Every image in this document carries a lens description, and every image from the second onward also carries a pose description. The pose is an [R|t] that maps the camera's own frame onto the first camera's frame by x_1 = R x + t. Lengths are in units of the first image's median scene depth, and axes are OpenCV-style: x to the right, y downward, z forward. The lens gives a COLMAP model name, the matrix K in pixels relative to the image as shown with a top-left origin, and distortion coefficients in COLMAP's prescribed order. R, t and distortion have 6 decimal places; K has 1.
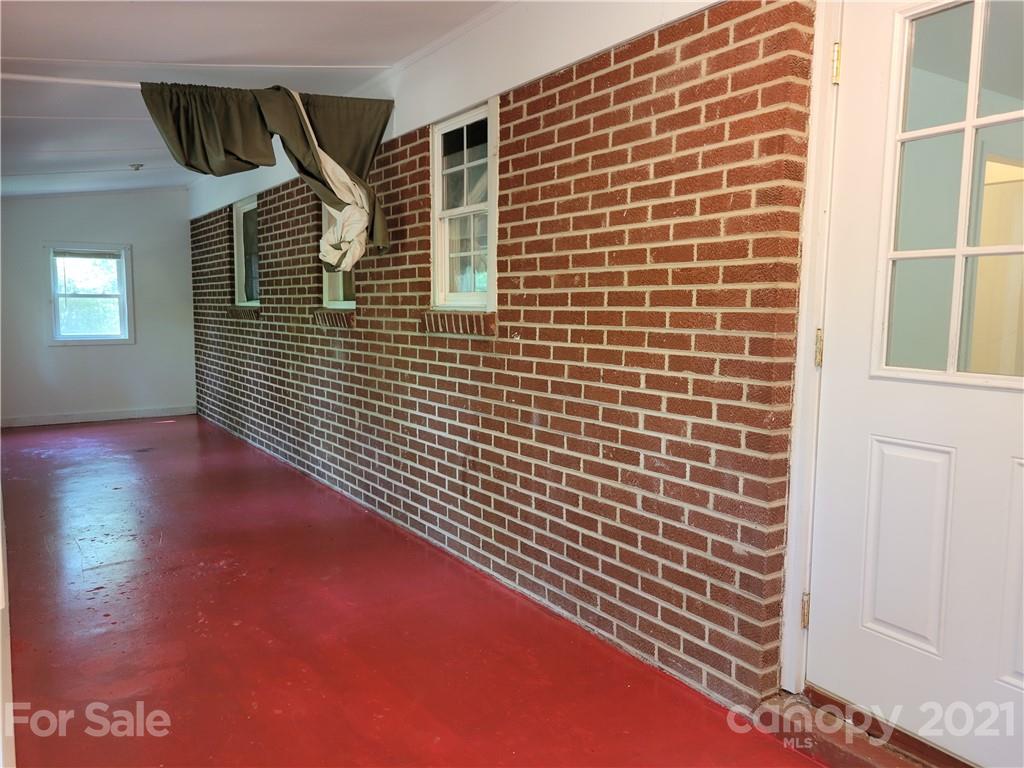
lens RADIAL K [[770.9, 0, 502.5], [0, 770.9, 386.9], [0, 0, 1]] dist [0.038327, -0.016900]
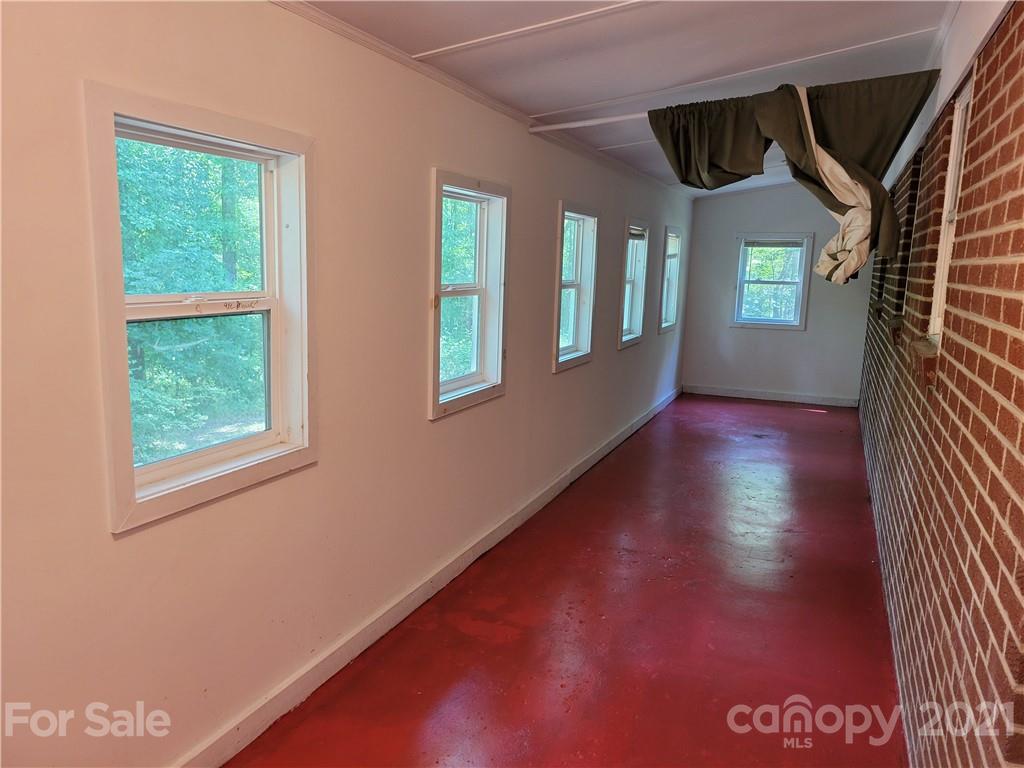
lens RADIAL K [[770.9, 0, 503.4], [0, 770.9, 387.1], [0, 0, 1]] dist [0.038327, -0.016900]
pose [[0.562463, 0.143797, -0.814223, 0.533377], [-0.111278, 0.988967, 0.097787, -0.135641], [0.819300, 0.035604, 0.572258, 0.335010]]
